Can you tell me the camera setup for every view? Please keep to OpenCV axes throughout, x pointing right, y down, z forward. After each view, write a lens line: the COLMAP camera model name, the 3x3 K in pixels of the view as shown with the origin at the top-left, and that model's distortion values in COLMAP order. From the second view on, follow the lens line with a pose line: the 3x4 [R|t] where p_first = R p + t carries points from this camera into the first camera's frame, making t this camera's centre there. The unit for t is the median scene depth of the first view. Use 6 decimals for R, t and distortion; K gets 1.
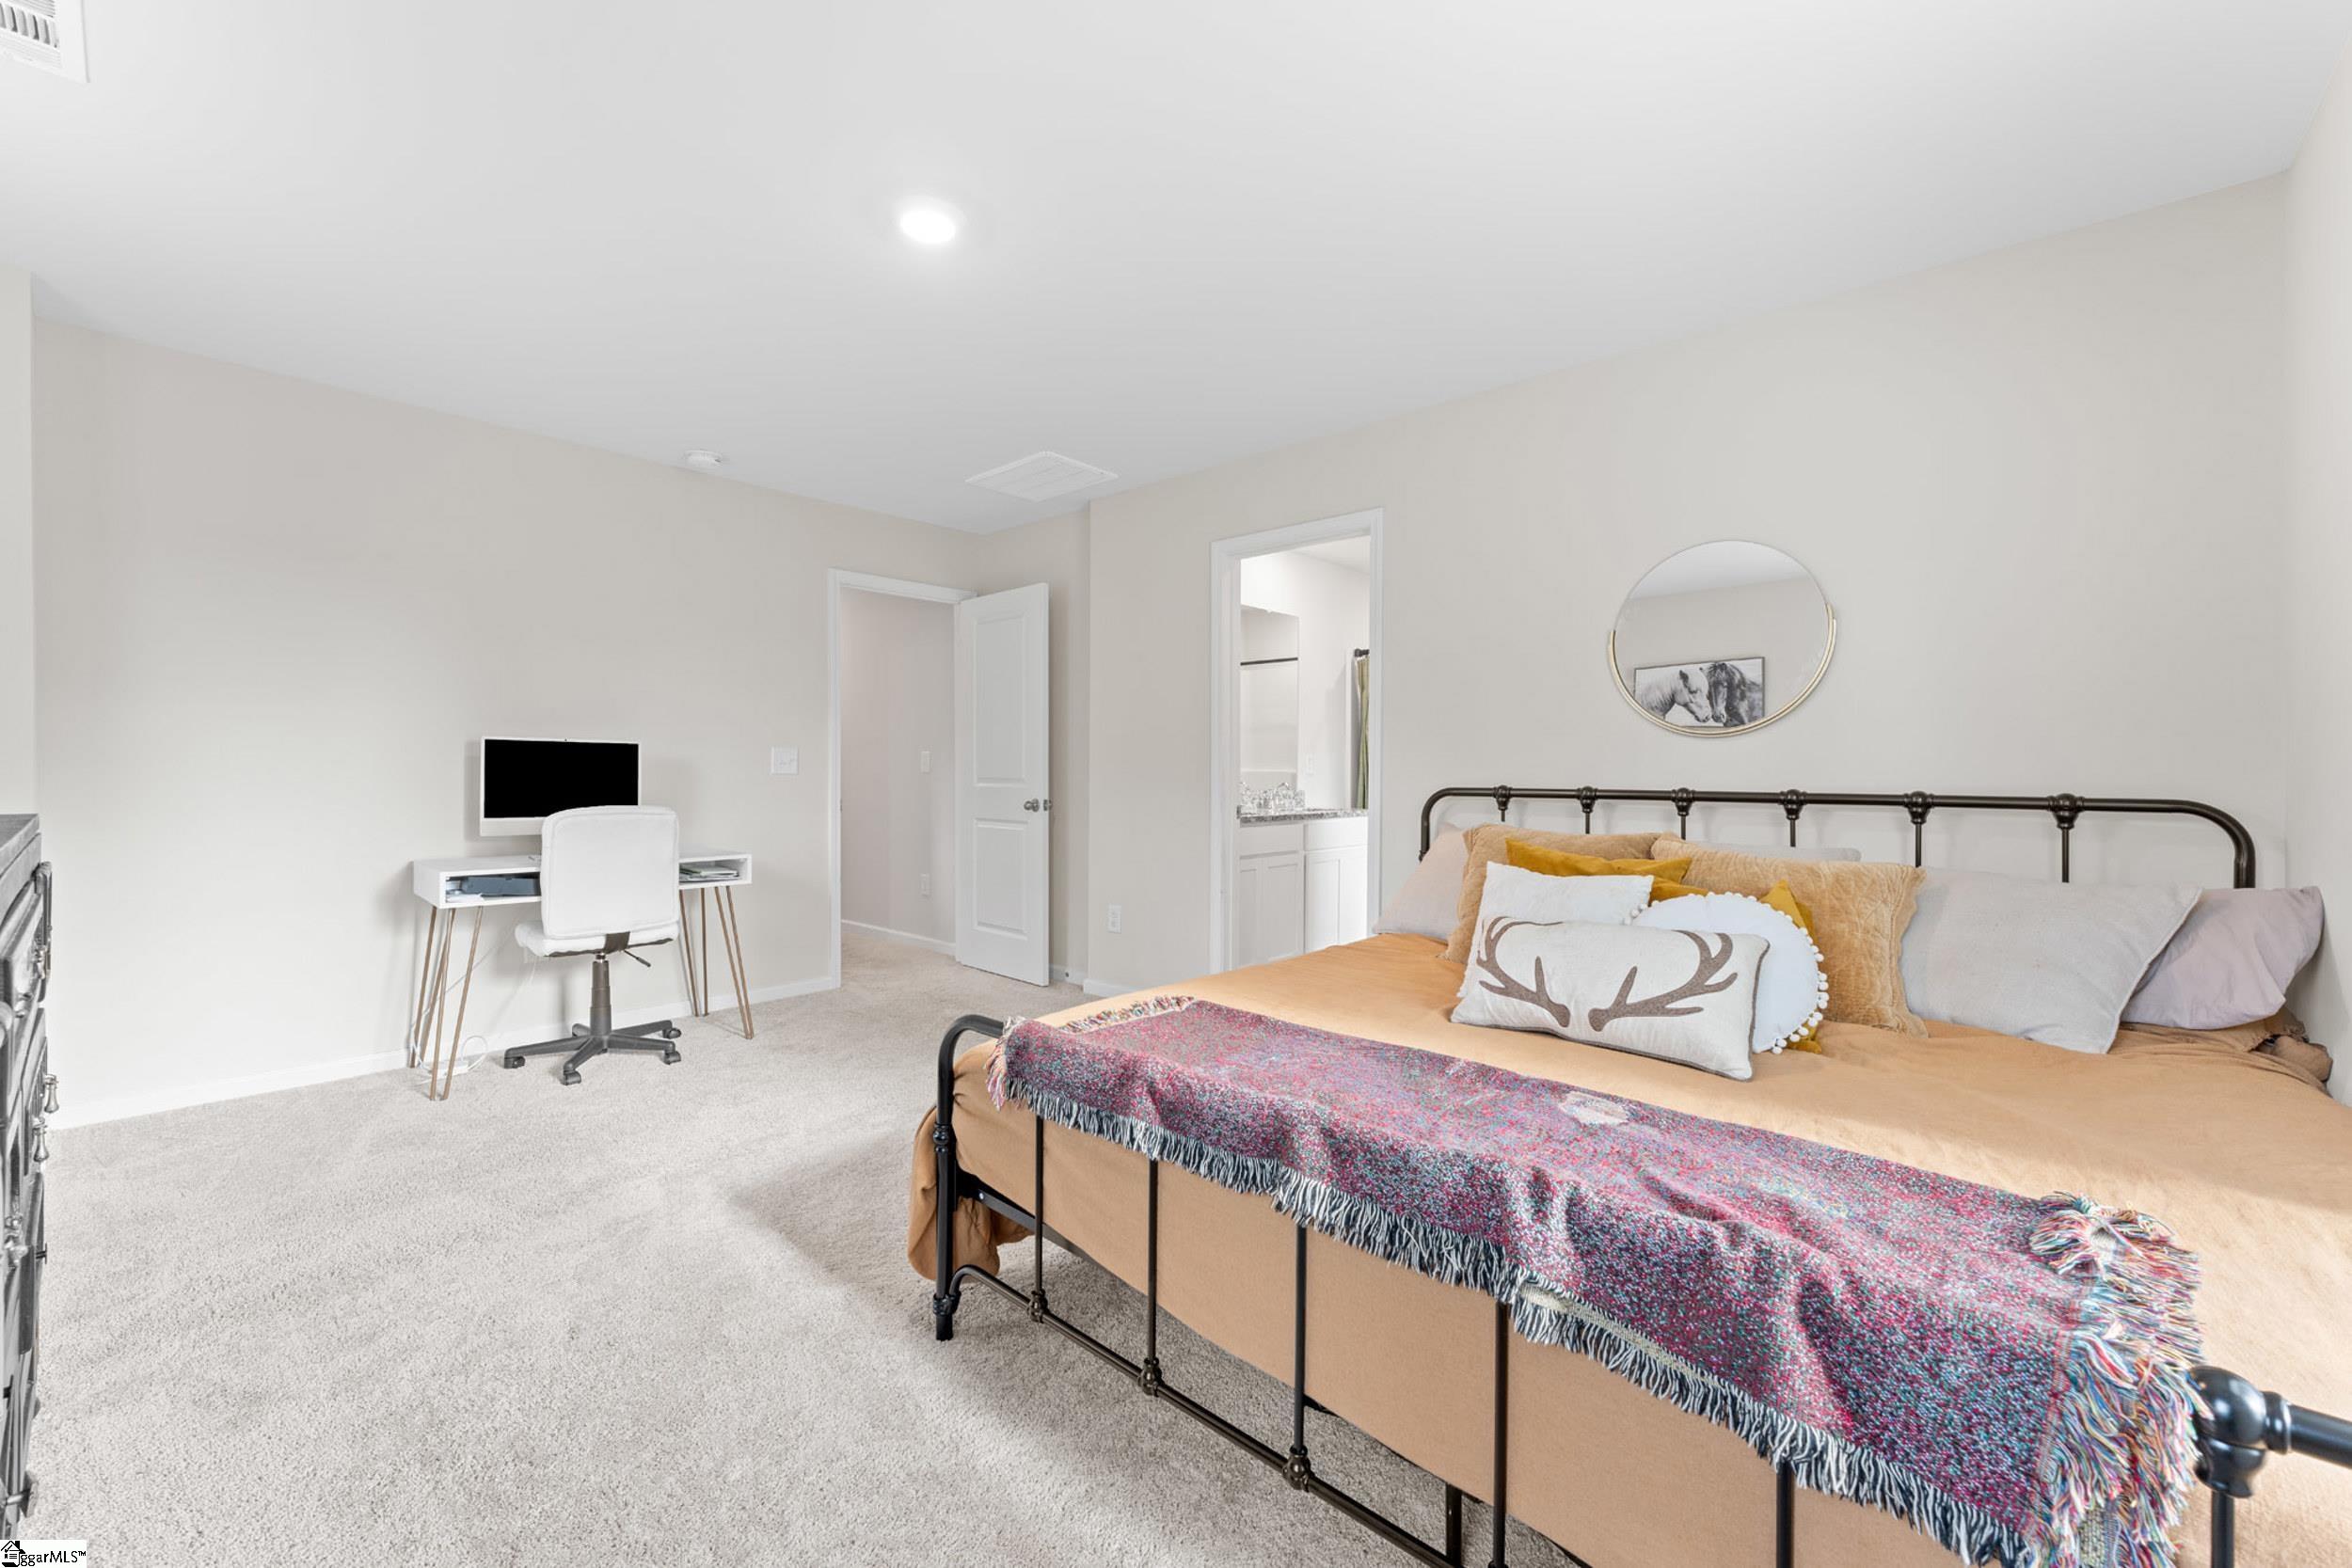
lens RADIAL K [[939.4, 0, 1172.3], [0, 939.4, 774.7], [0, 0, 1]] dist [-0.001692, -0.000258]
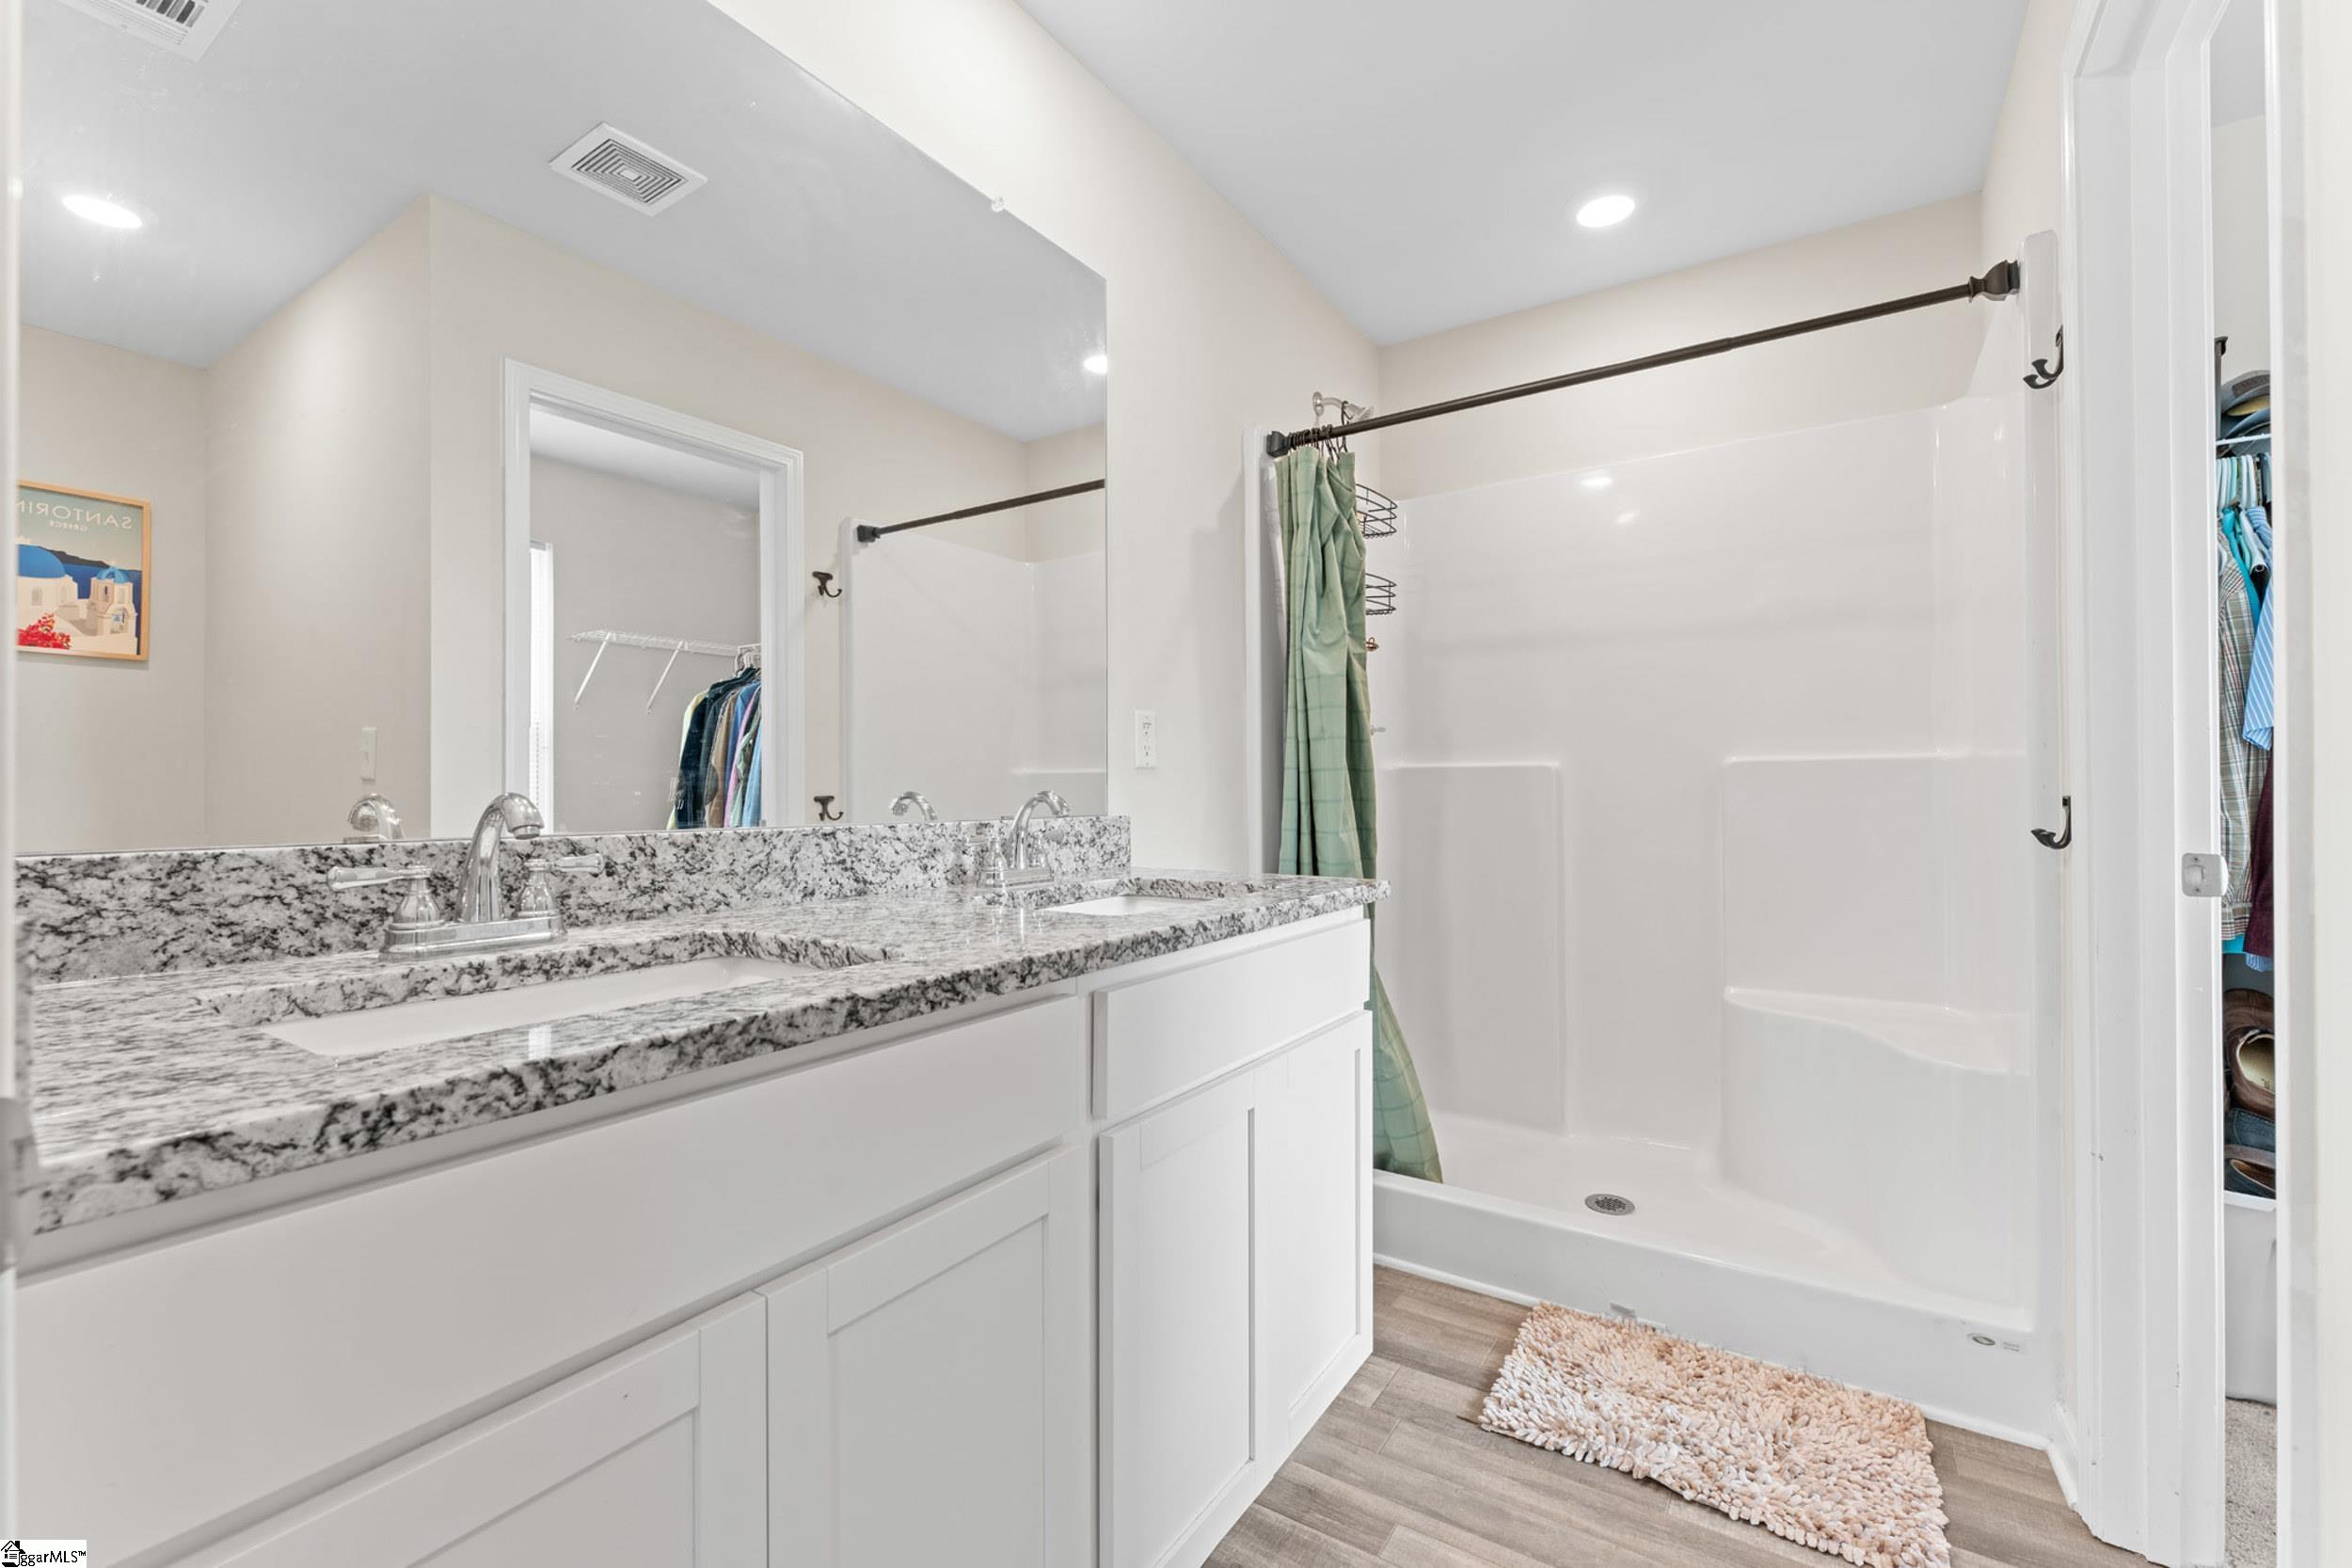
lens RADIAL K [[1004.5, 0, 1177.6], [0, 1004.5, 786.0], [0, 0, 1]] dist [0.000126, -0.000235]
pose [[0.989186, -0.004559, 0.146596, 0.110770], [0.006310, 0.999914, -0.011477, 0.009738], [-0.146531, 0.012278, 0.989130, 0.680403]]
